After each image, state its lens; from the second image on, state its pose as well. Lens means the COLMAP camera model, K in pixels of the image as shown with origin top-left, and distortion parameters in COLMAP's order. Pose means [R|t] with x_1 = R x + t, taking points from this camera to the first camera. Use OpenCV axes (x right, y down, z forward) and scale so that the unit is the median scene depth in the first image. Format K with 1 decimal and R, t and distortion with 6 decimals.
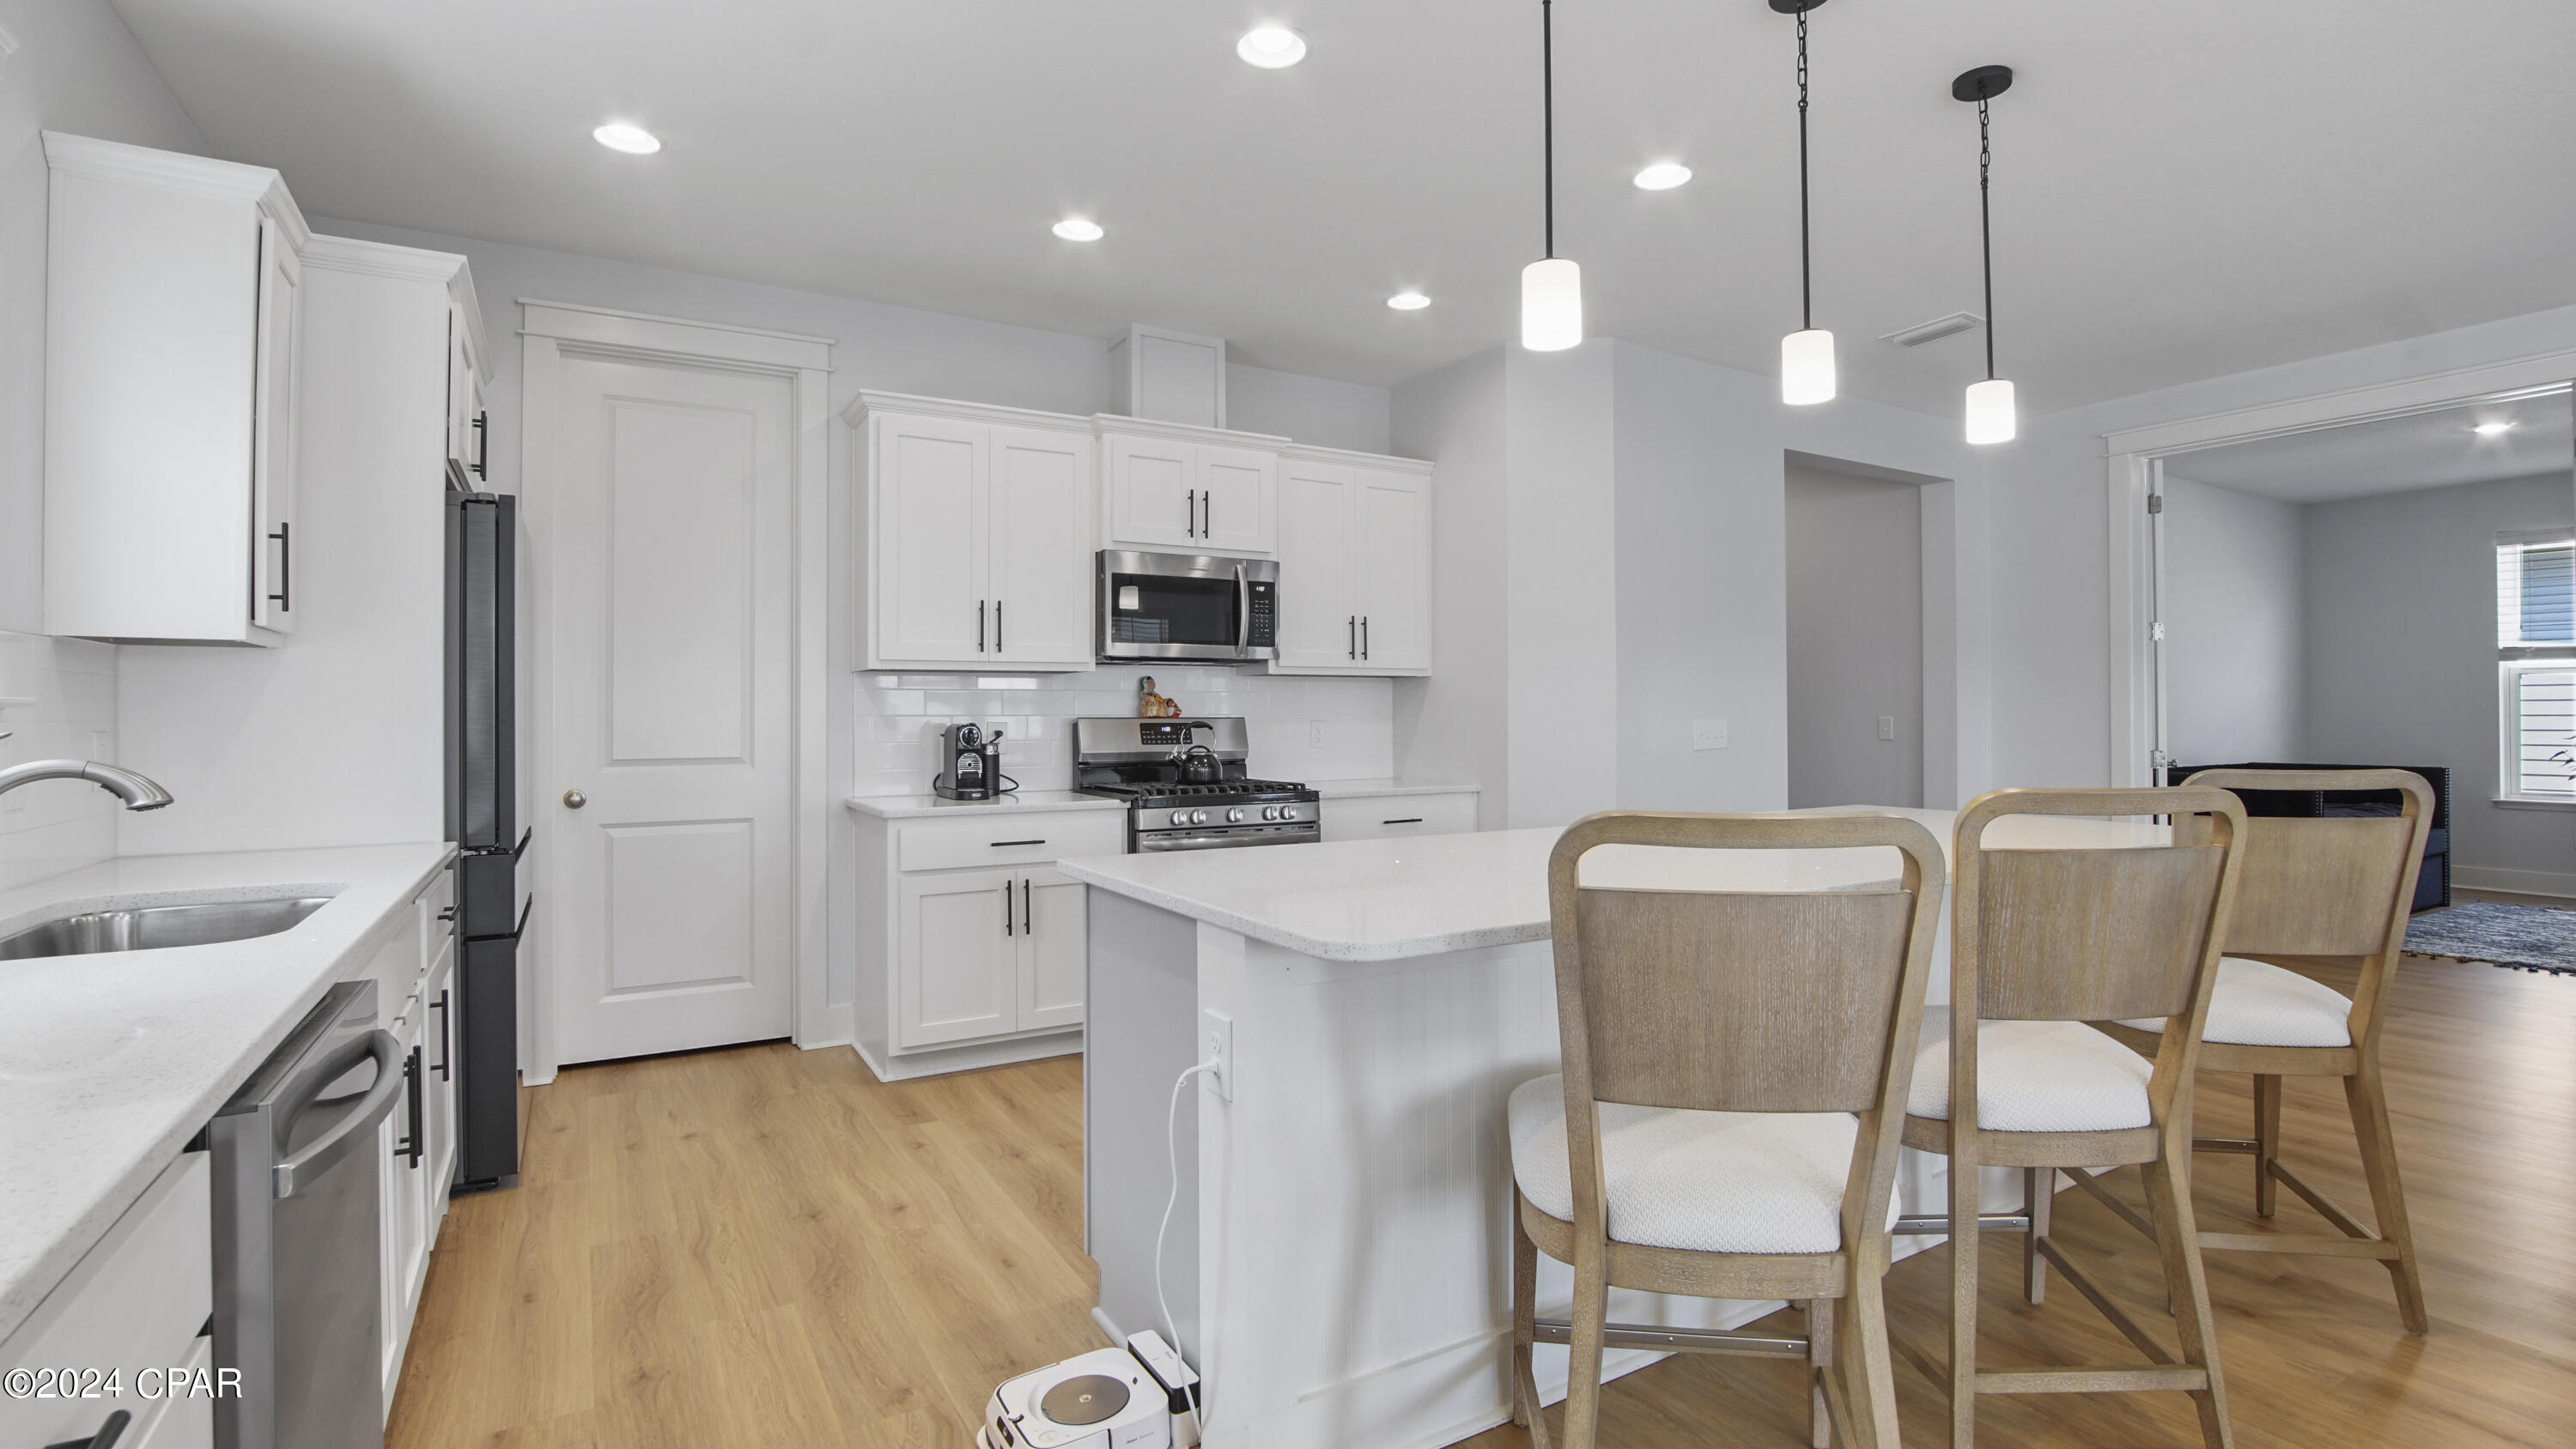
lens RADIAL K [[1217.0, 0, 1290.2], [0, 1217.0, 708.9], [0, 0, 1]] dist [-0.018313, -0.000245]
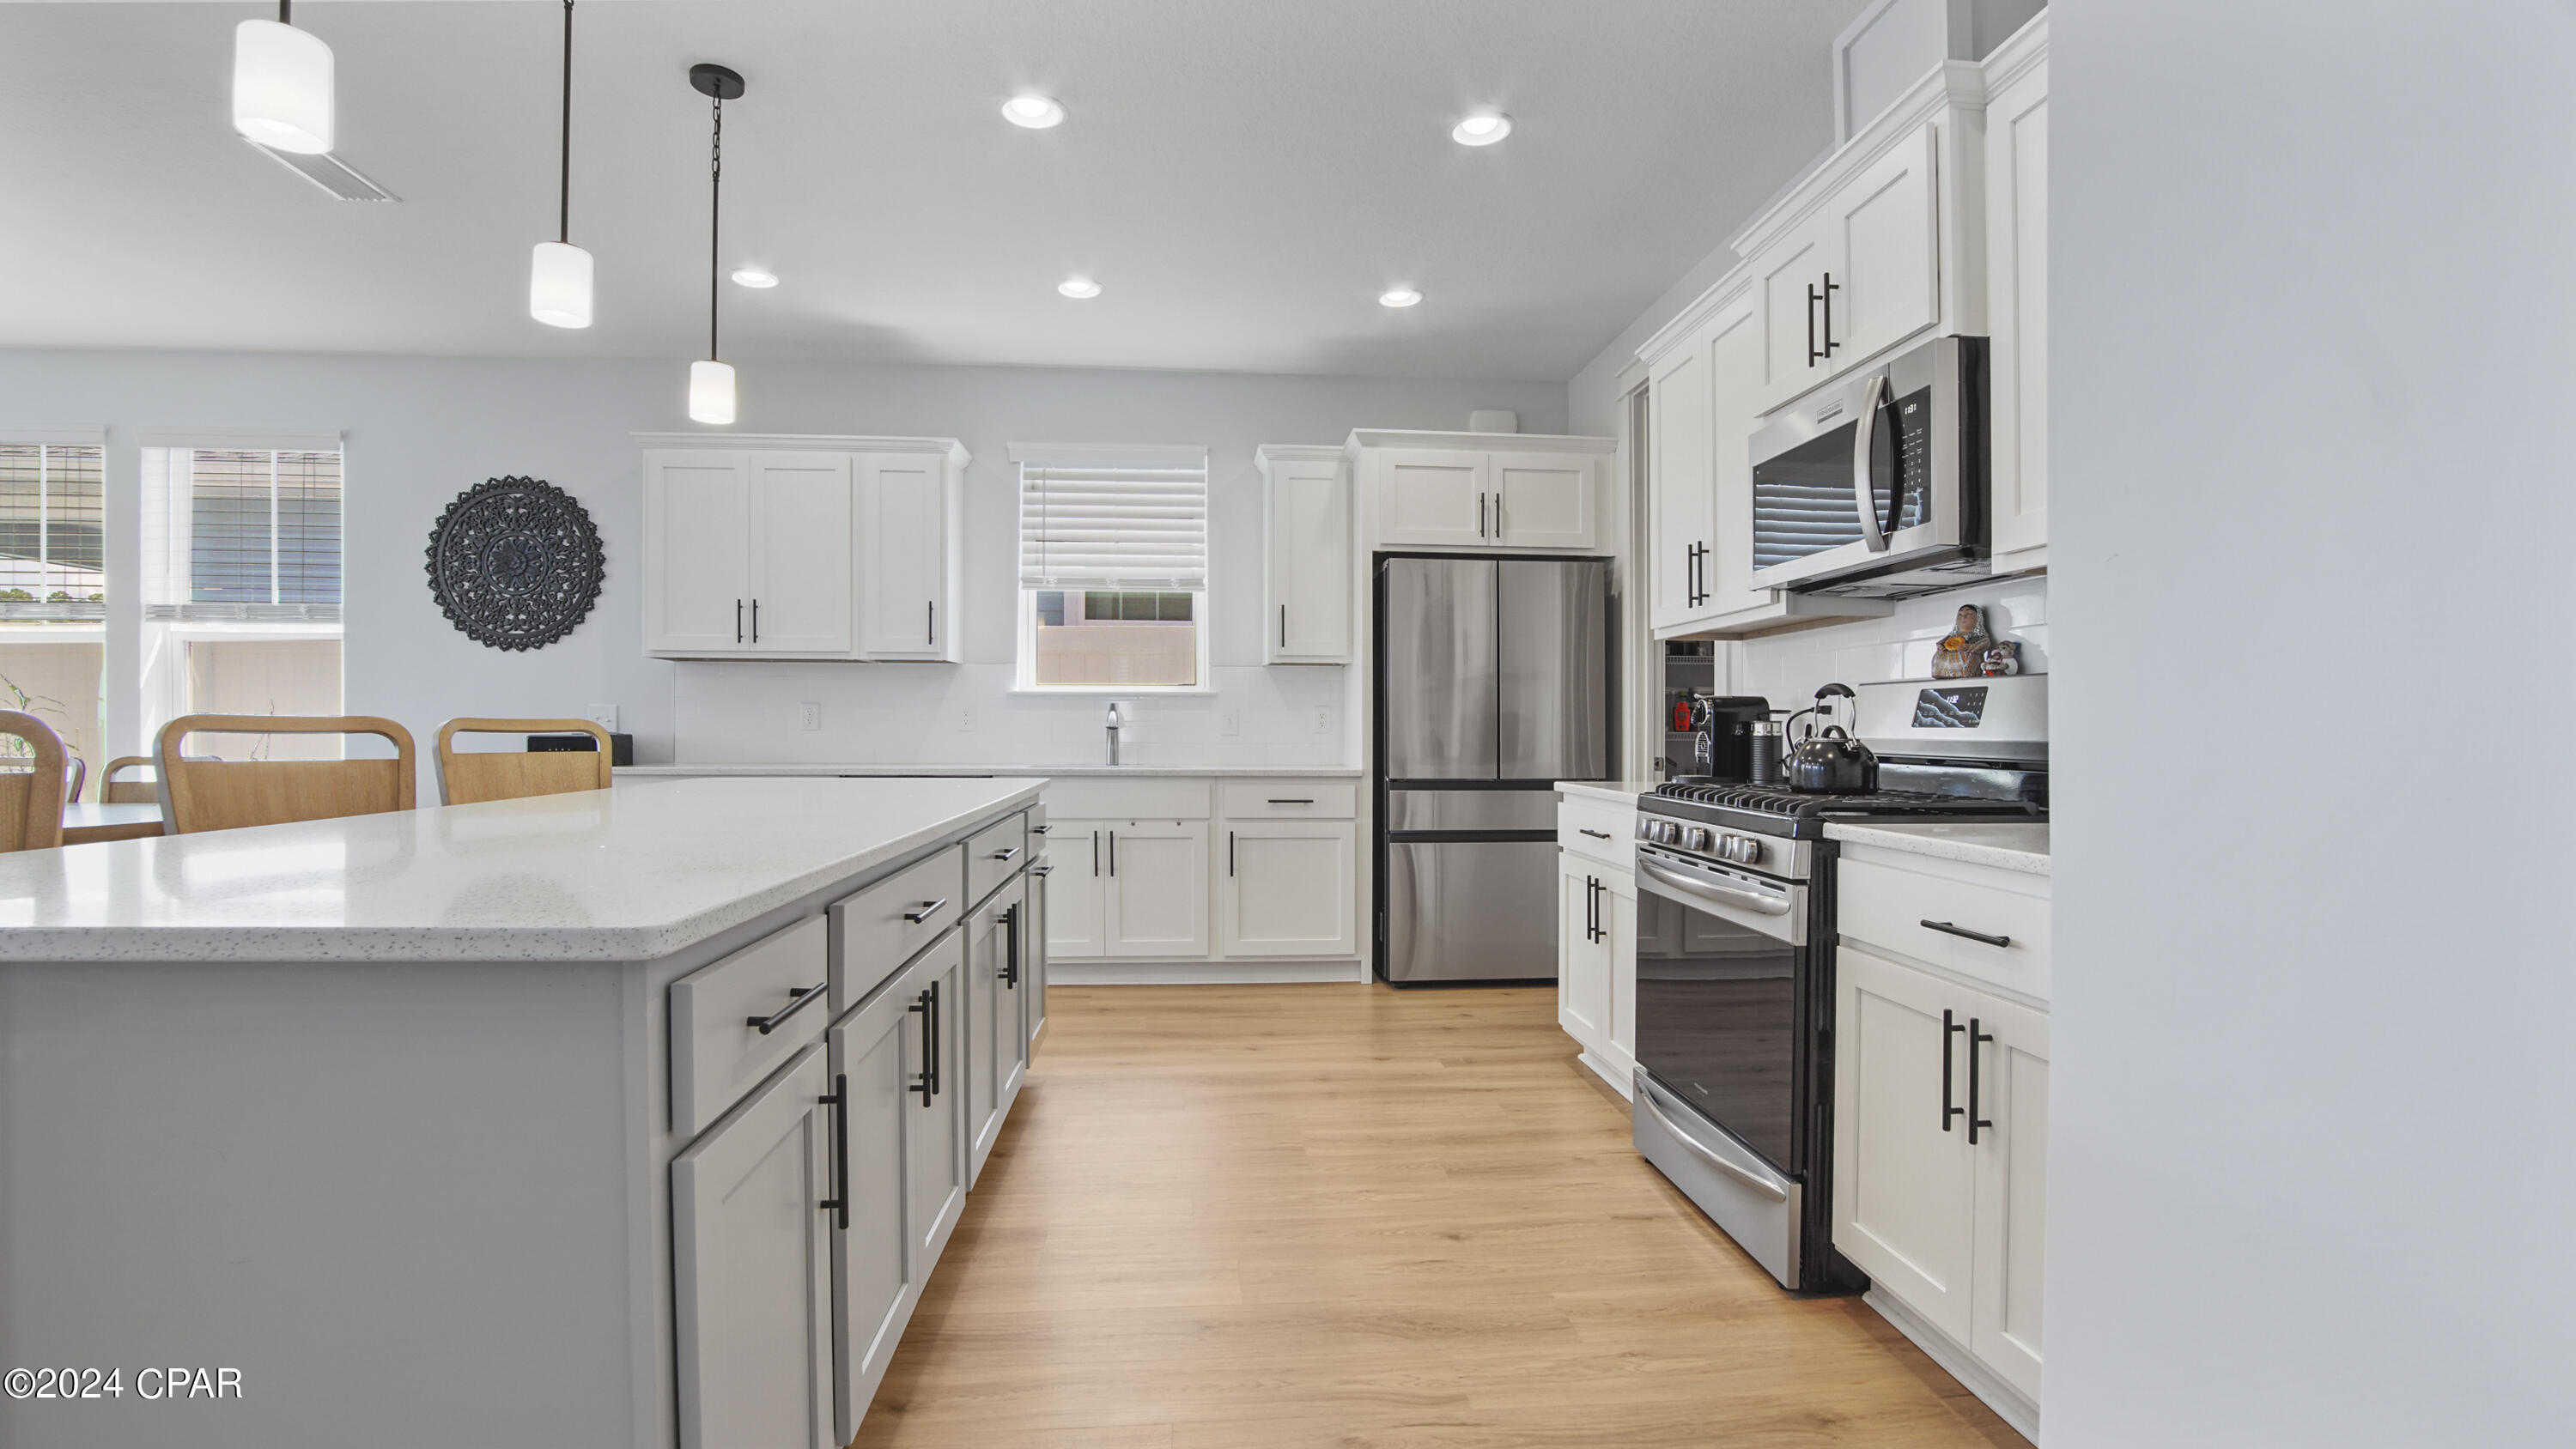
lens RADIAL K [[1190.5, 0, 1283.3], [0, 1190.5, 725.8], [0, 0, 1]] dist [-0.017034, -0.000103]
pose [[-0.445608, -0.002445, -0.895225, 0.546278], [-0.000186, 0.999997, -0.002638, 0.032441], [0.895228, -0.001009, -0.445607, 1.041933]]
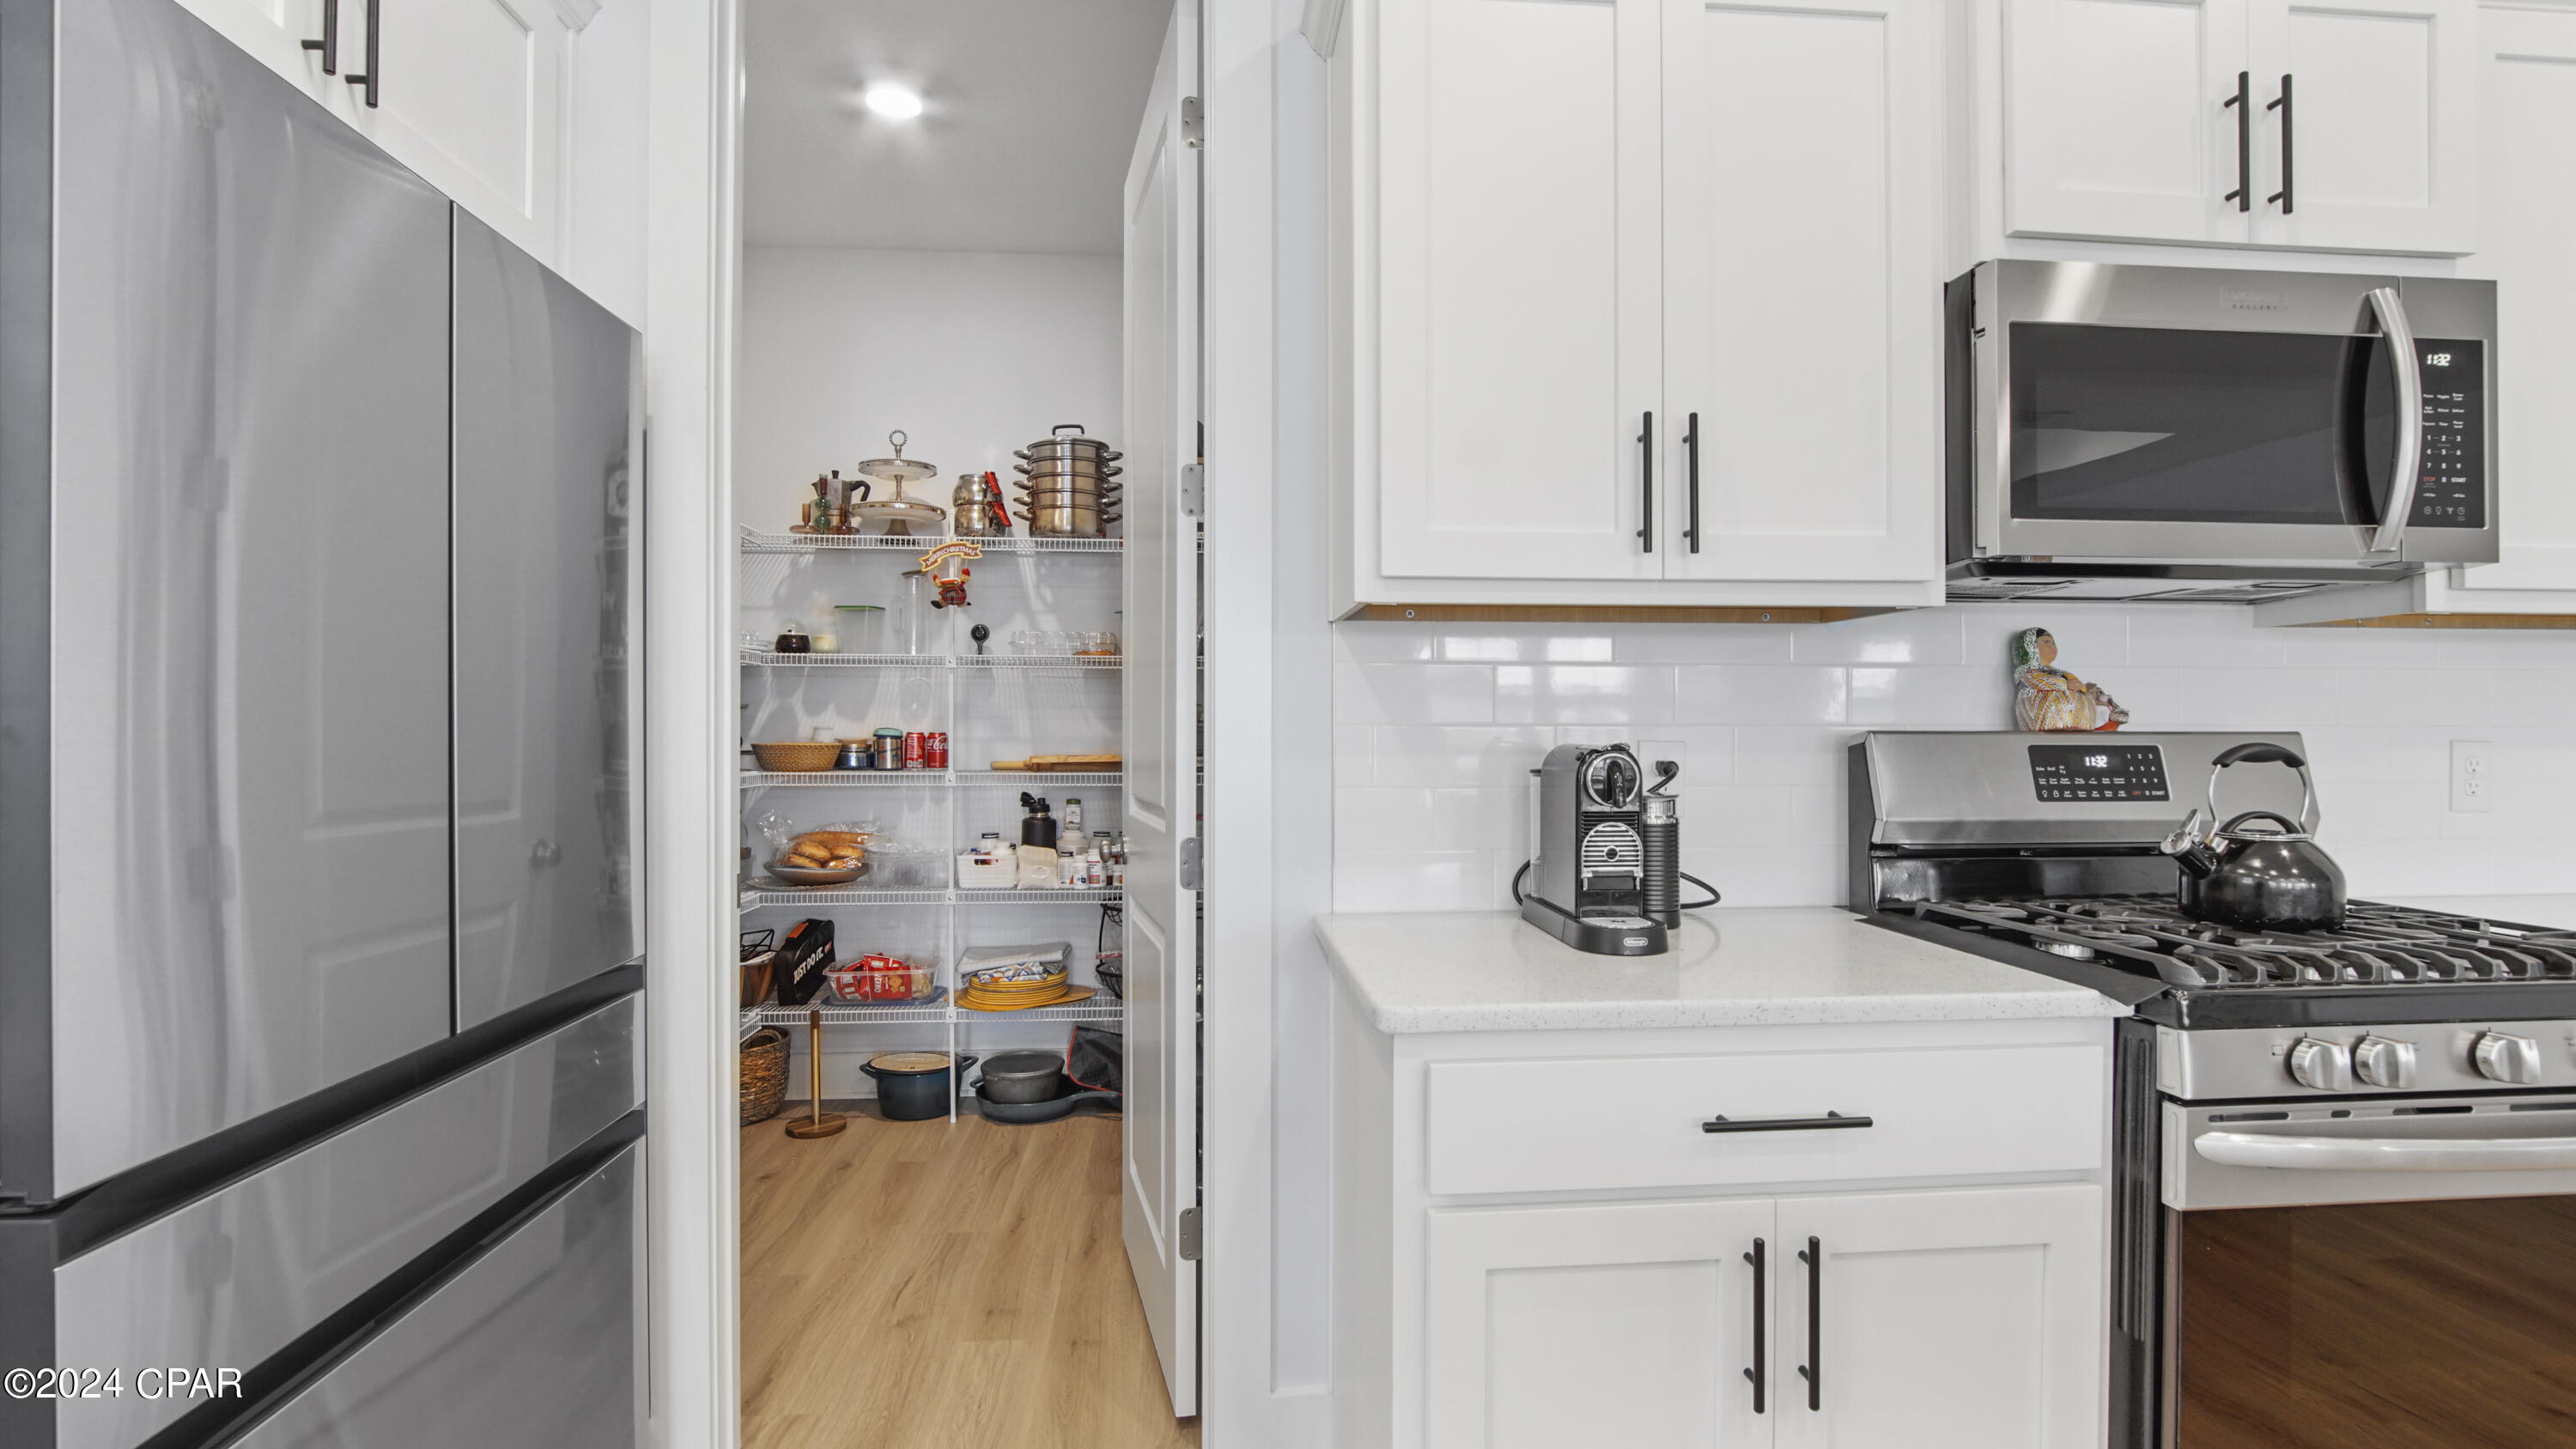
lens RADIAL K [[1216.0, 0, 1288.0], [0, 1216.0, 724.5], [0, 0, 1]] dist [0.000520, -0.000259]
pose [[0.903621, 0.002838, -0.428323, -0.181742], [-0.001537, 0.999993, 0.003384, 0.004290], [0.428329, -0.002400, 0.903620, 0.578886]]
